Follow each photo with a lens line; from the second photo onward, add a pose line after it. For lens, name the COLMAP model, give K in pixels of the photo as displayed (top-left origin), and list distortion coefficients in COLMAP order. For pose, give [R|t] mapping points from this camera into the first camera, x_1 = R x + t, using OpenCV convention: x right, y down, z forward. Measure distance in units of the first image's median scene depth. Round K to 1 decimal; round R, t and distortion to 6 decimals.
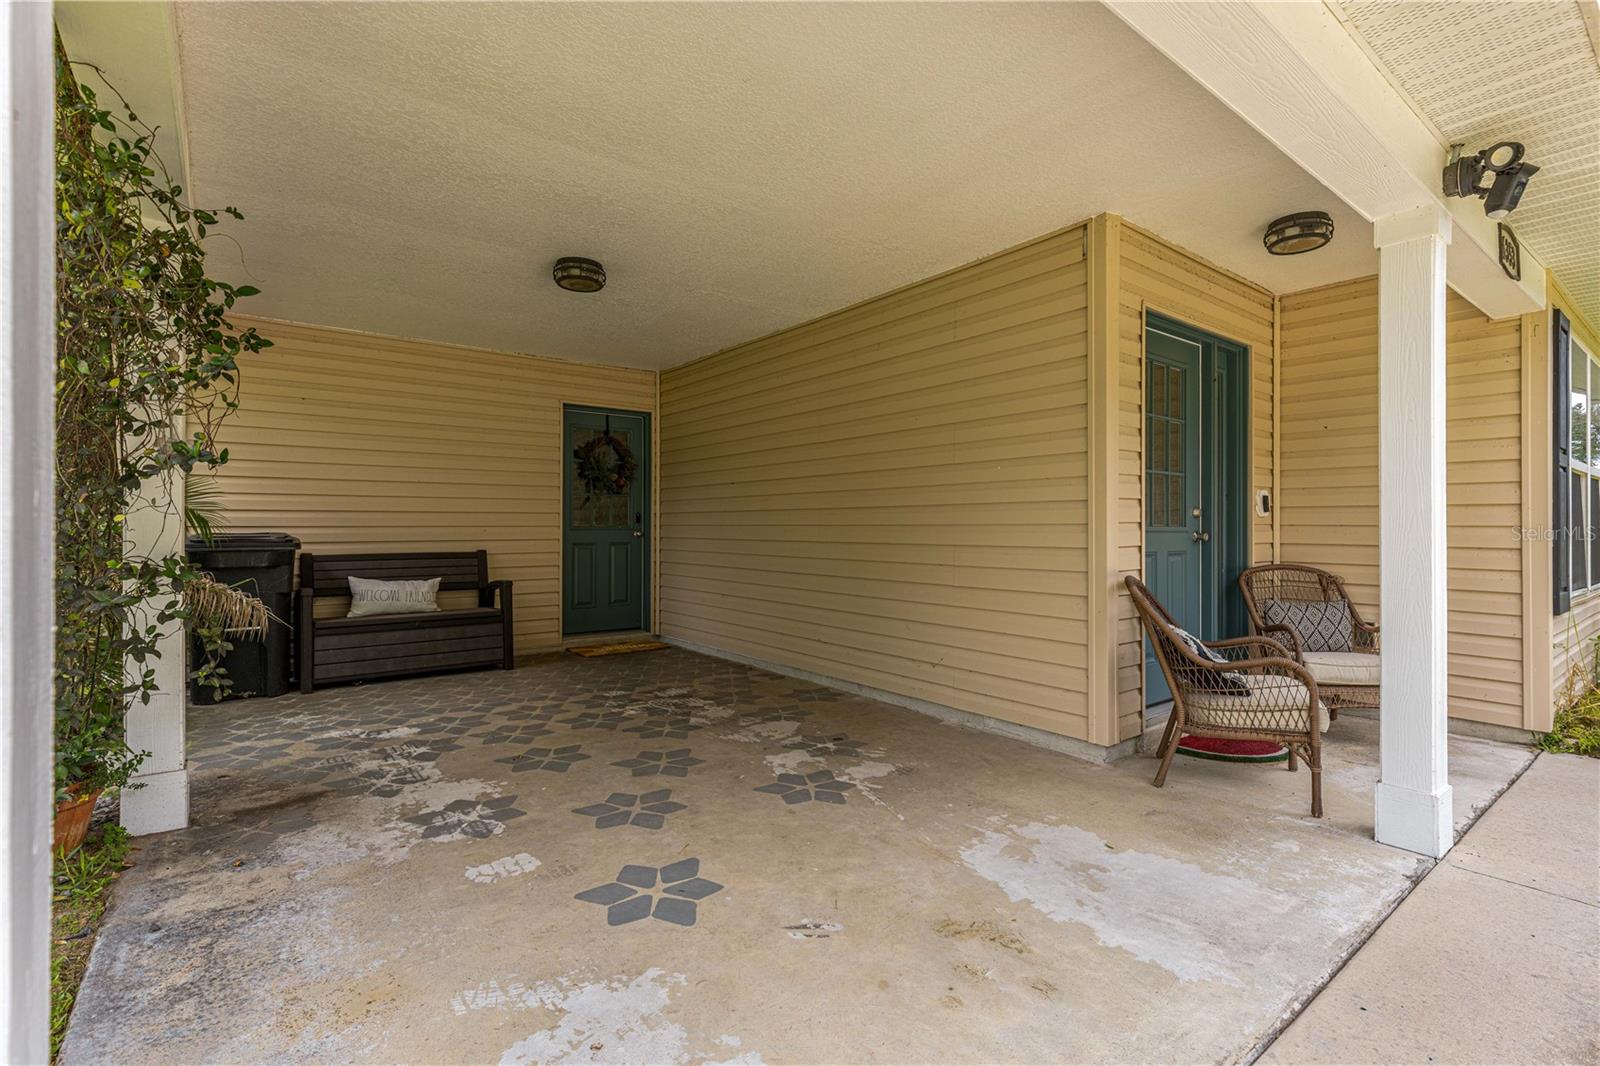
lens RADIAL K [[729.3, 0, 804.6], [0, 729.3, 524.0], [0, 0, 1]] dist [-0.005407, -0.000379]
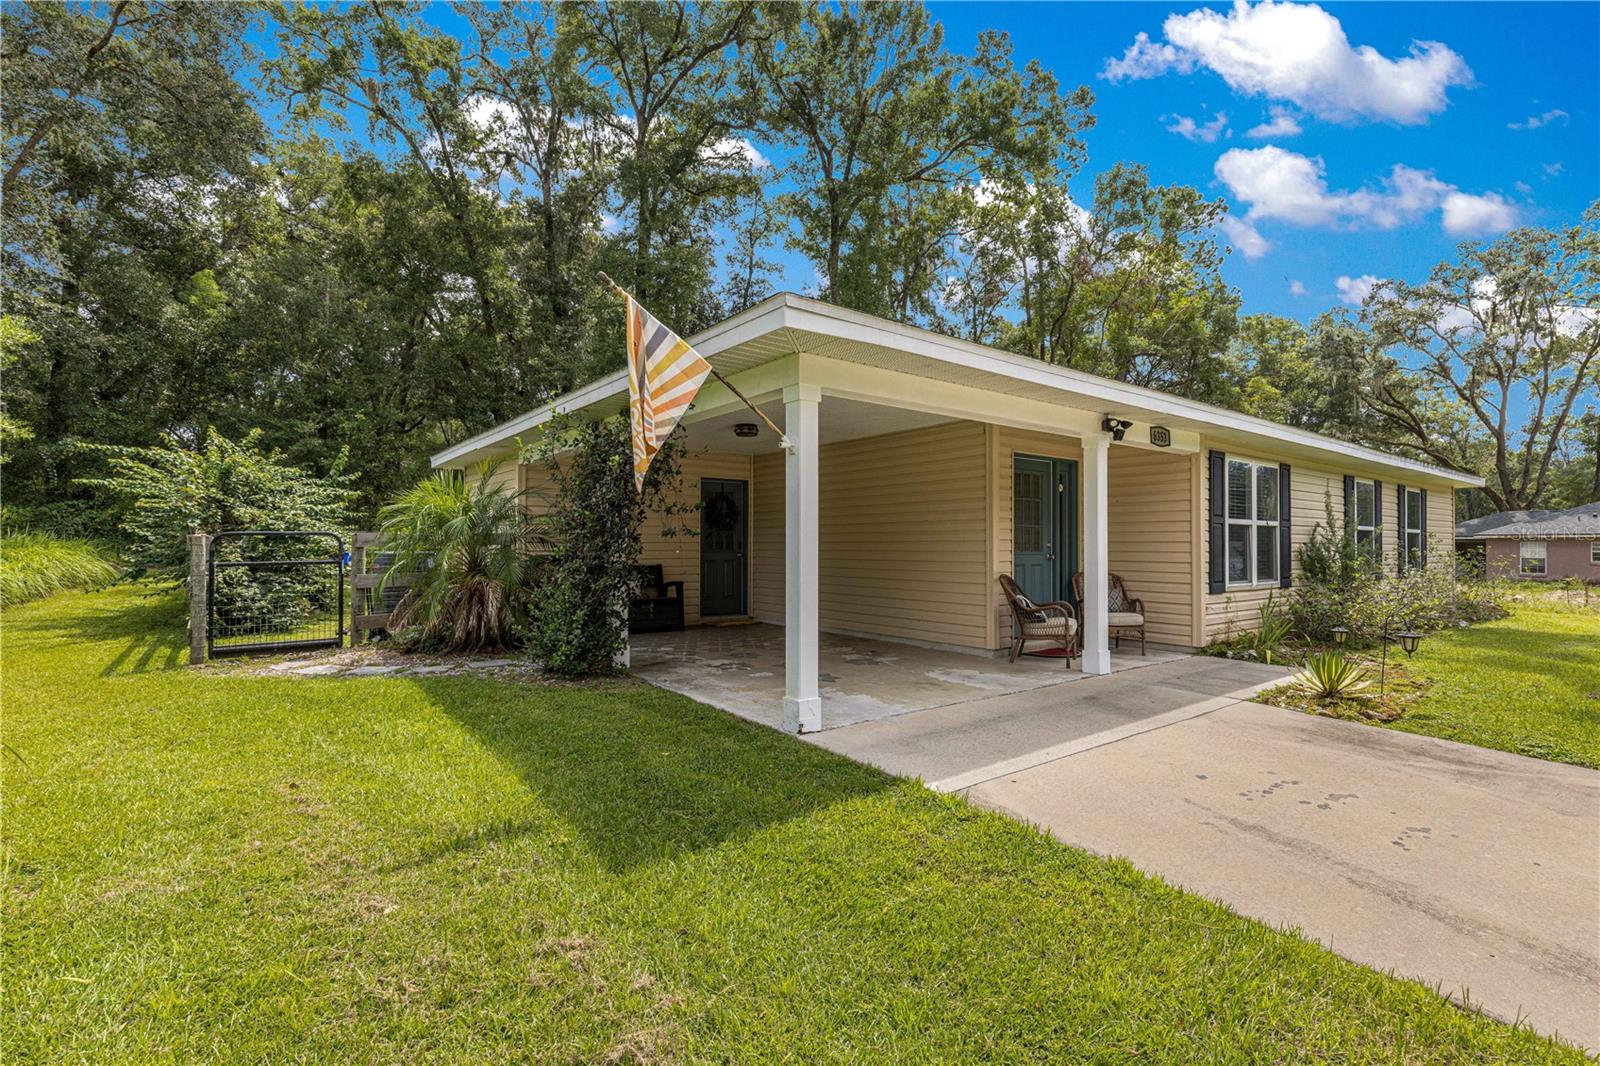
lens RADIAL K [[729.3, 0, 791.4], [0, 729.3, 544.4], [0, 0, 1]] dist [-0.005407, -0.000379]
pose [[0.999821, -0.000146, -0.018898, -0.137090], [0.000173, 0.999999, 0.001403, -0.020048], [0.018897, -0.001406, 0.999820, -1.036272]]
